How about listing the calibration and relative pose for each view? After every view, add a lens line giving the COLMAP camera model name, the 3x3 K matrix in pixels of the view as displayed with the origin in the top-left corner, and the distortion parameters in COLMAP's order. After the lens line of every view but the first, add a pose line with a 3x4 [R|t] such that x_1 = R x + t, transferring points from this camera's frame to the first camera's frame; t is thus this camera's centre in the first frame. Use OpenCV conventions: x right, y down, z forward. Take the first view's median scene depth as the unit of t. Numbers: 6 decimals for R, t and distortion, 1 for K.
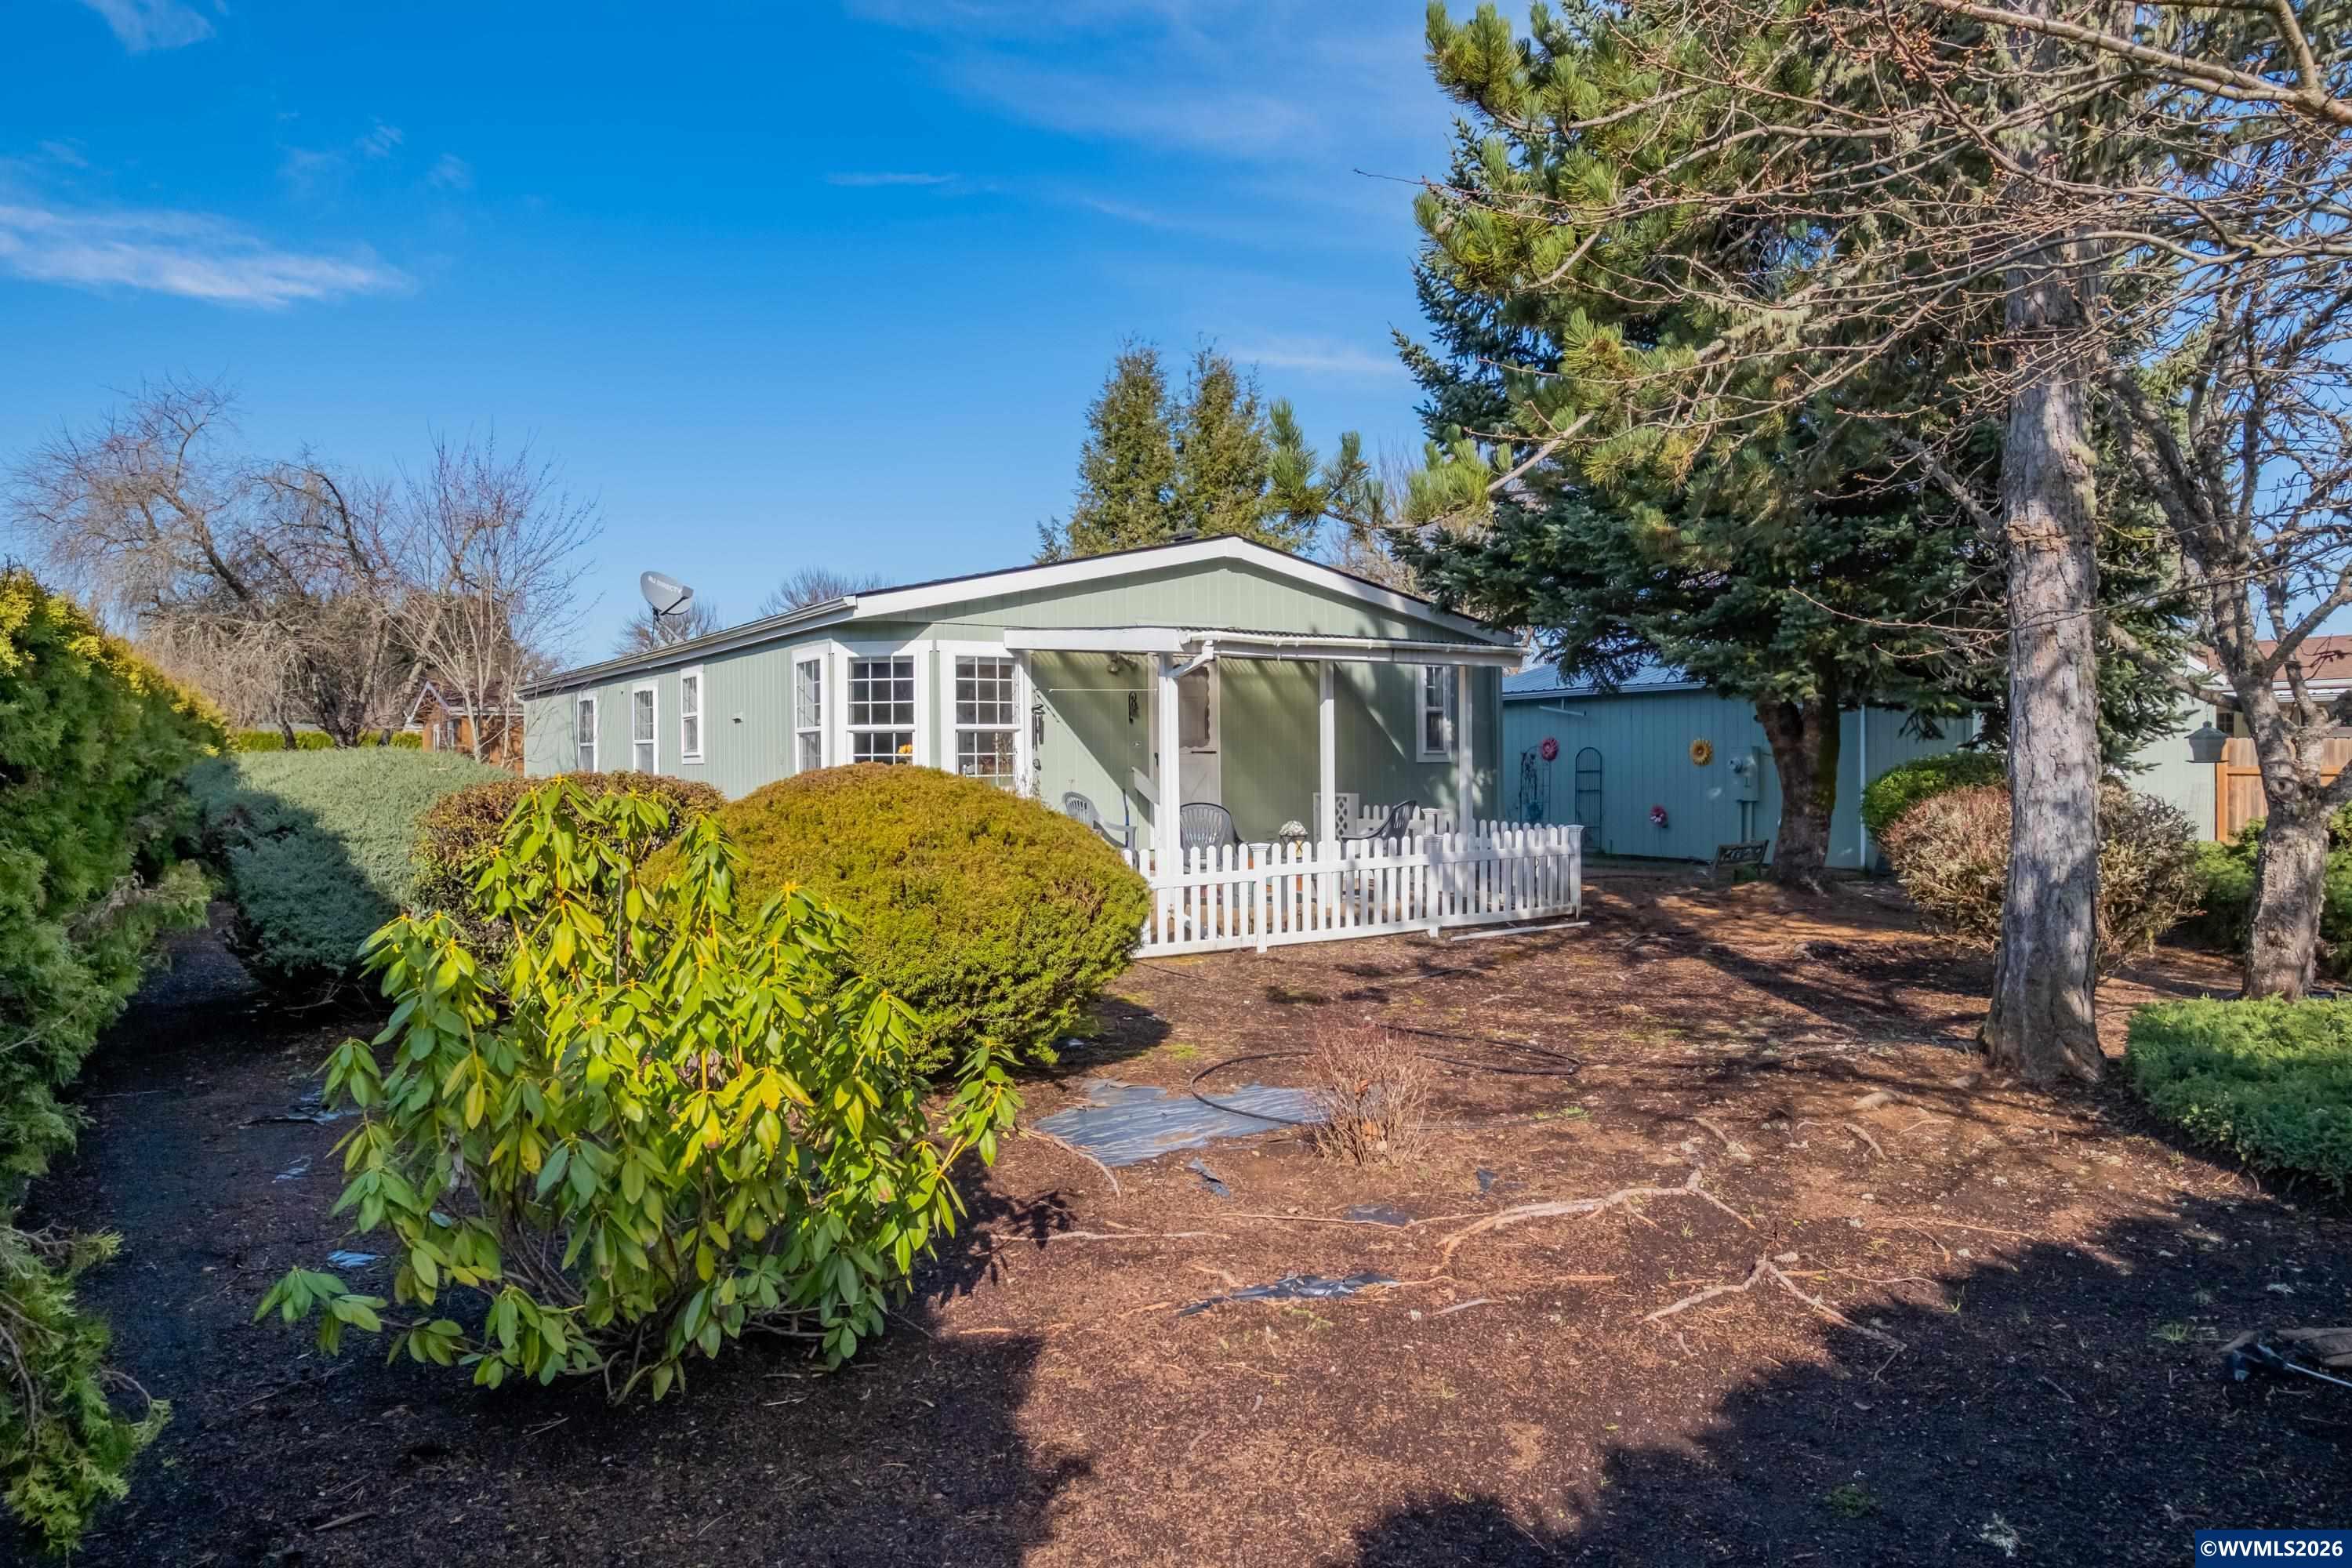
lens RADIAL K [[1433.3, 0, 1177.0], [0, 1433.3, 774.6], [0, 0, 1]] dist [0.025430, 0.000983]
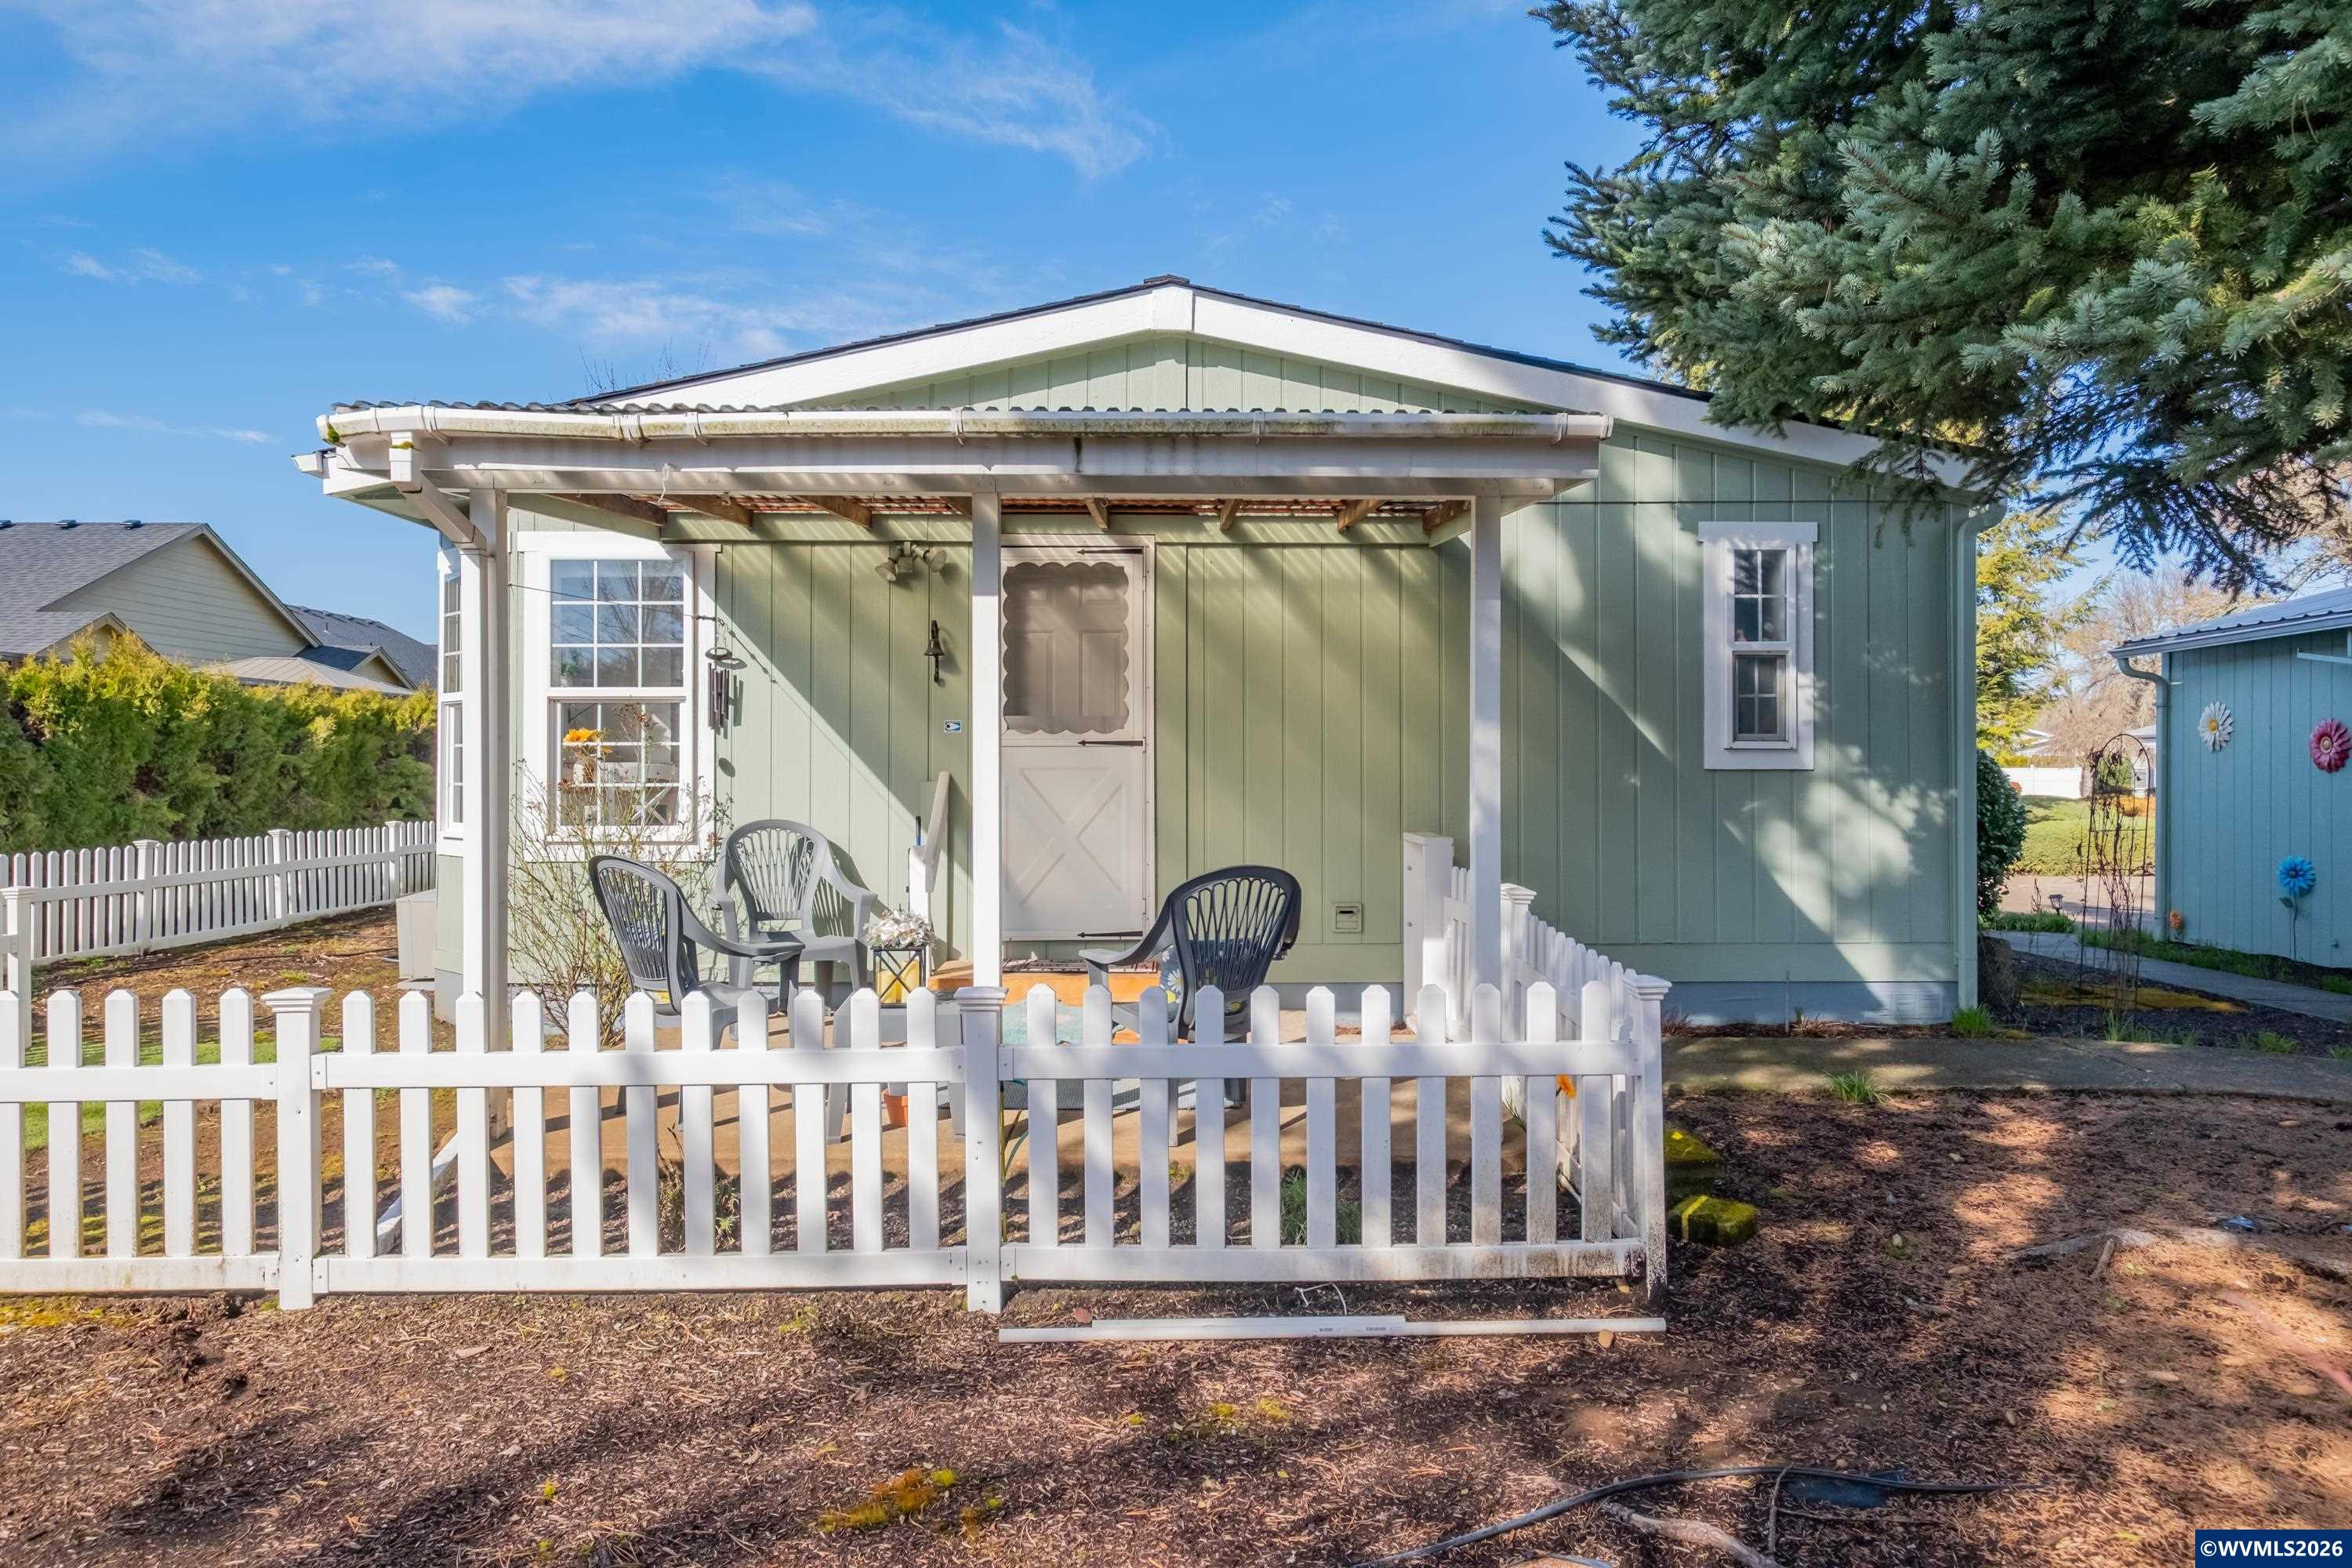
lens RADIAL K [[1453.8, 0, 1175.3], [0, 1453.8, 786.7], [0, 0, 1]] dist [0.022346, 0.001431]
pose [[0.837609, 0.014782, -0.546069, 0.340712], [-0.013629, 0.999888, 0.006161, -0.004085], [0.546099, 0.002282, 0.837717, 0.662424]]
